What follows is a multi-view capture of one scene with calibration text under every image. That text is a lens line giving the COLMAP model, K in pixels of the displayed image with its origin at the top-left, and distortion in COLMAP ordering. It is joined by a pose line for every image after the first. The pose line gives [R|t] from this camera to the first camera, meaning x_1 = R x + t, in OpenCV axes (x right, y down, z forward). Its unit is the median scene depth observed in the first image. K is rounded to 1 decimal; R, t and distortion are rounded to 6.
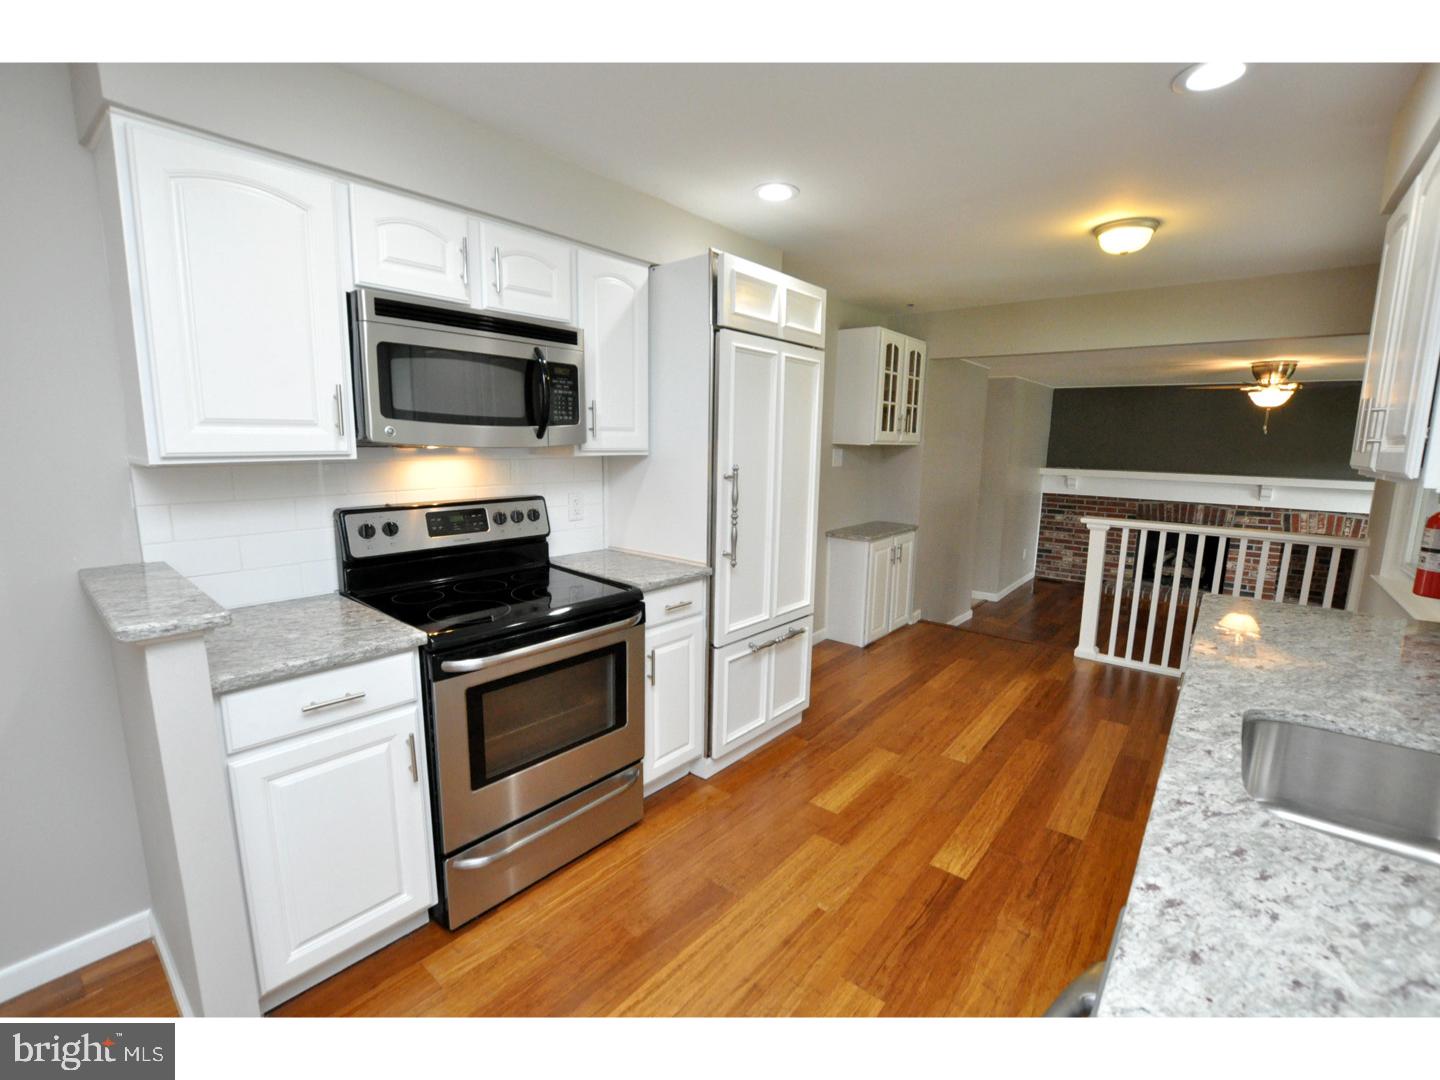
lens RADIAL K [[629.4, 0, 728.7], [0, 629.4, 542.3], [0, 0, 1]] dist [-0.025050, 0.000296]
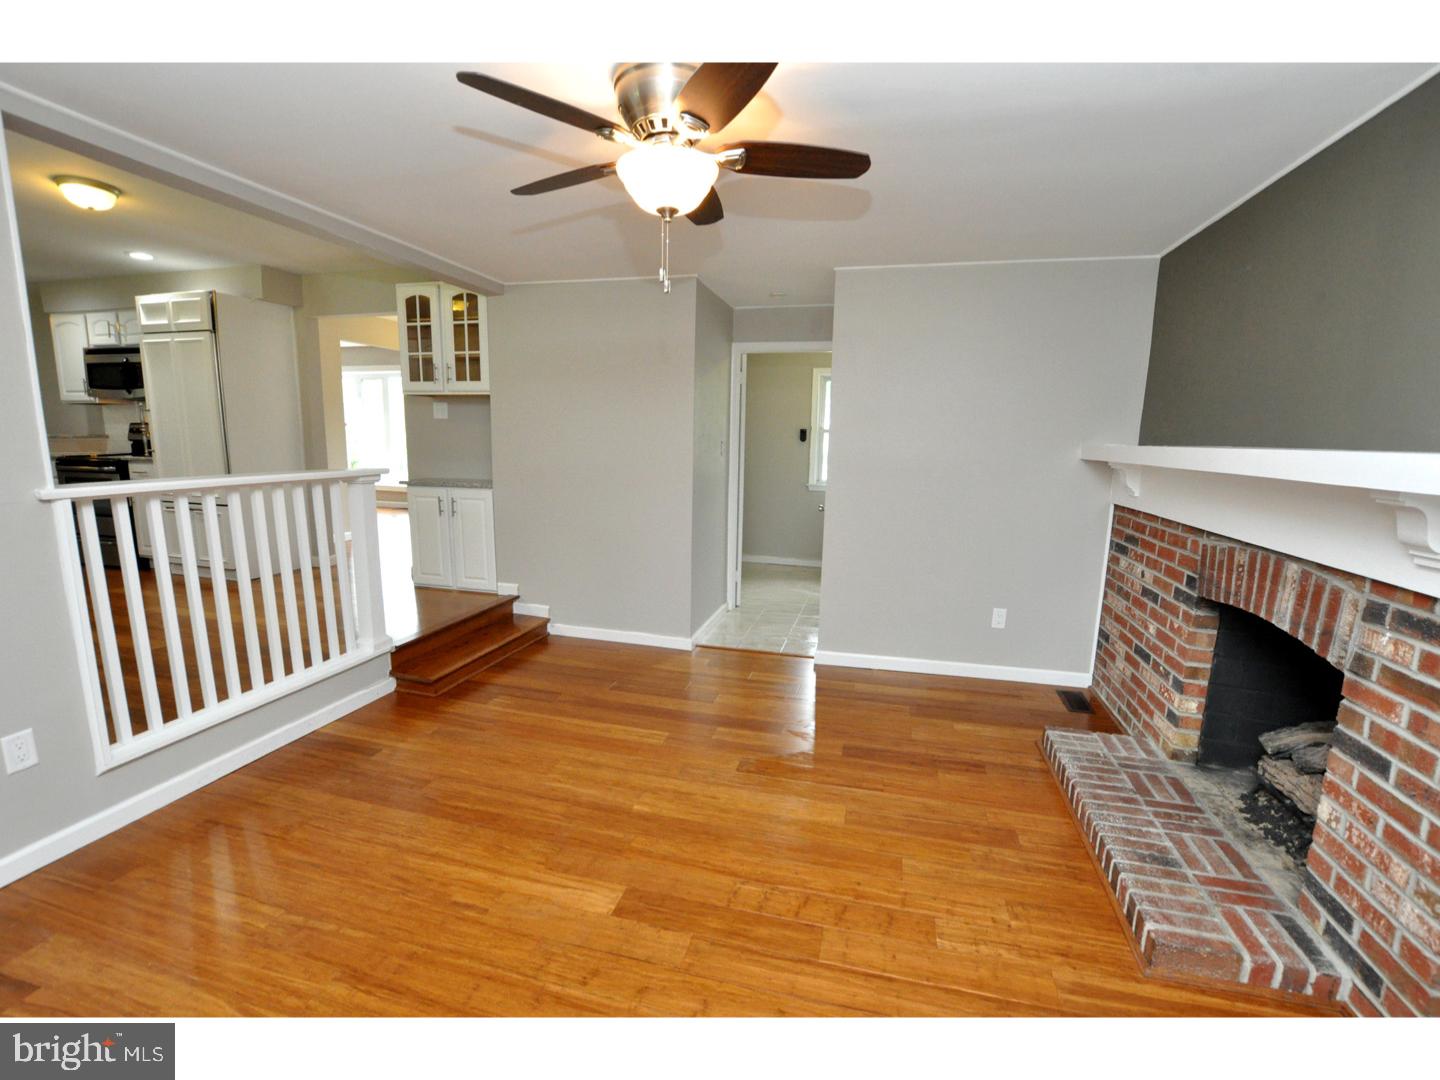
lens RADIAL K [[629.4, 0, 720.3], [0, 629.4, 541.1], [0, 0, 1]] dist [-0.025050, 0.000296]
pose [[0.422379, 0.150120, -0.893901, 2.029142], [-0.154700, 0.983660, 0.092096, -0.124783], [0.893120, 0.099387, 0.438701, 1.440632]]
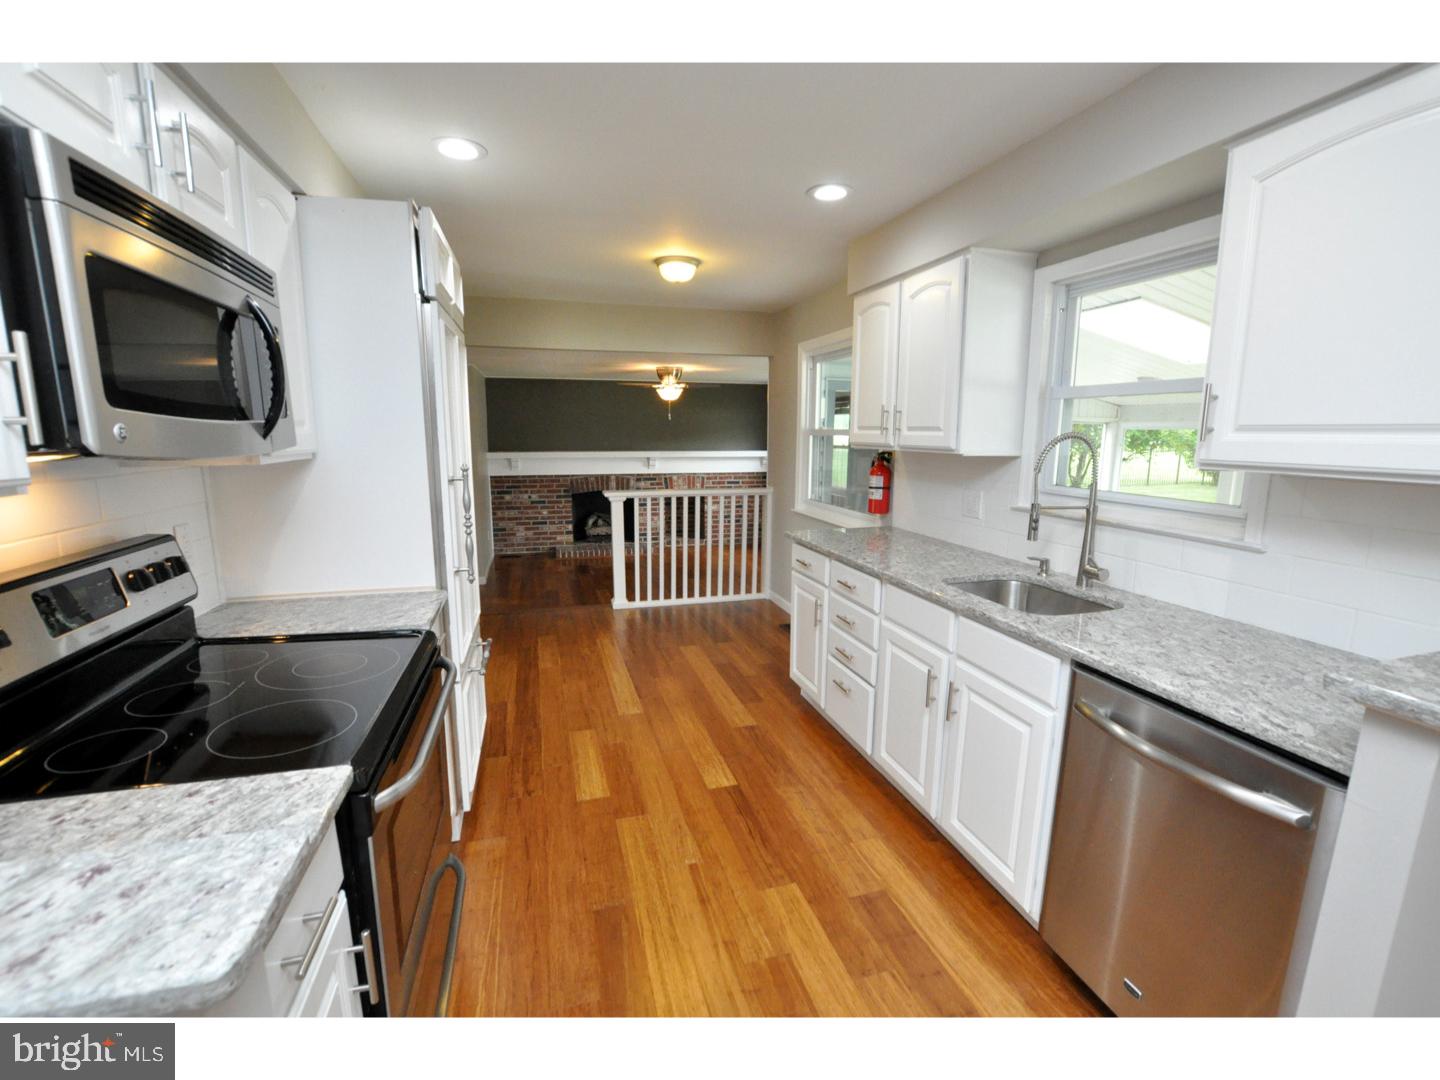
lens RADIAL K [[629.4, 0, 724.3], [0, 629.4, 541.2], [0, 0, 1]] dist [-0.025050, 0.000296]
pose [[0.564500, -0.156058, 0.810547, -0.383692], [0.136670, 0.986082, 0.094672, -0.041027], [-0.814040, 0.057335, 0.577972, 0.176475]]
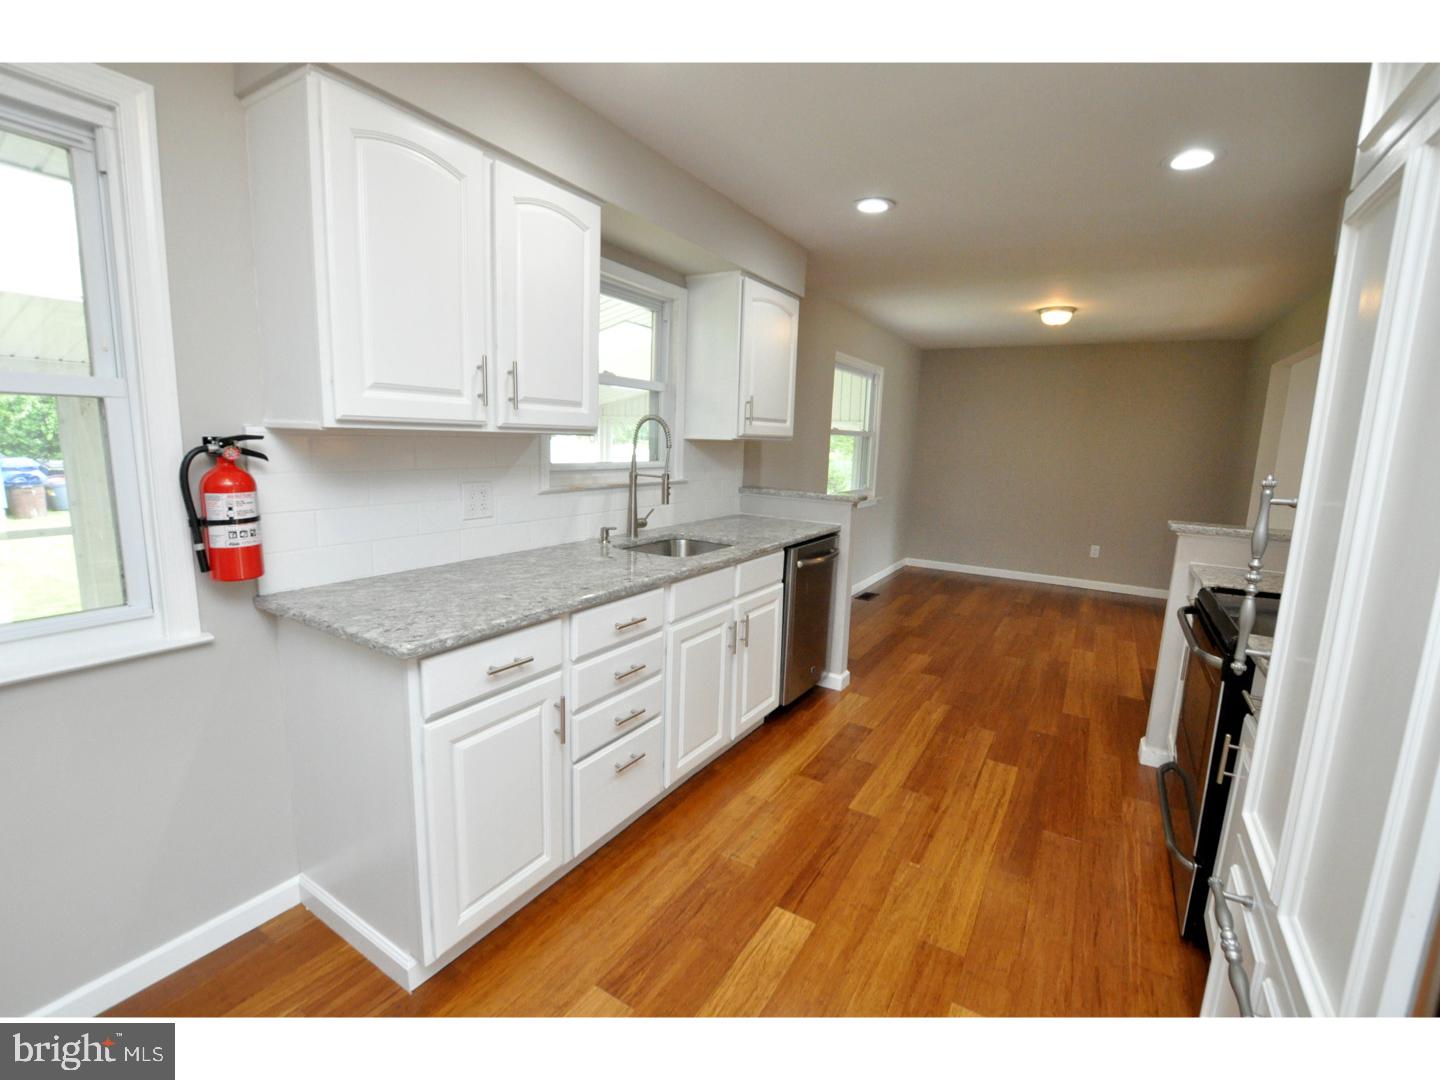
lens RADIAL K [[629.4, 0, 725.9], [0, 629.4, 546.2], [0, 0, 1]] dist [-0.025050, 0.000296]
pose [[-0.988048, -0.029774, -0.151245, 0.400882], [-0.076449, 0.946650, 0.313063, -0.147139], [0.133855, 0.320884, -0.937612, 1.104322]]
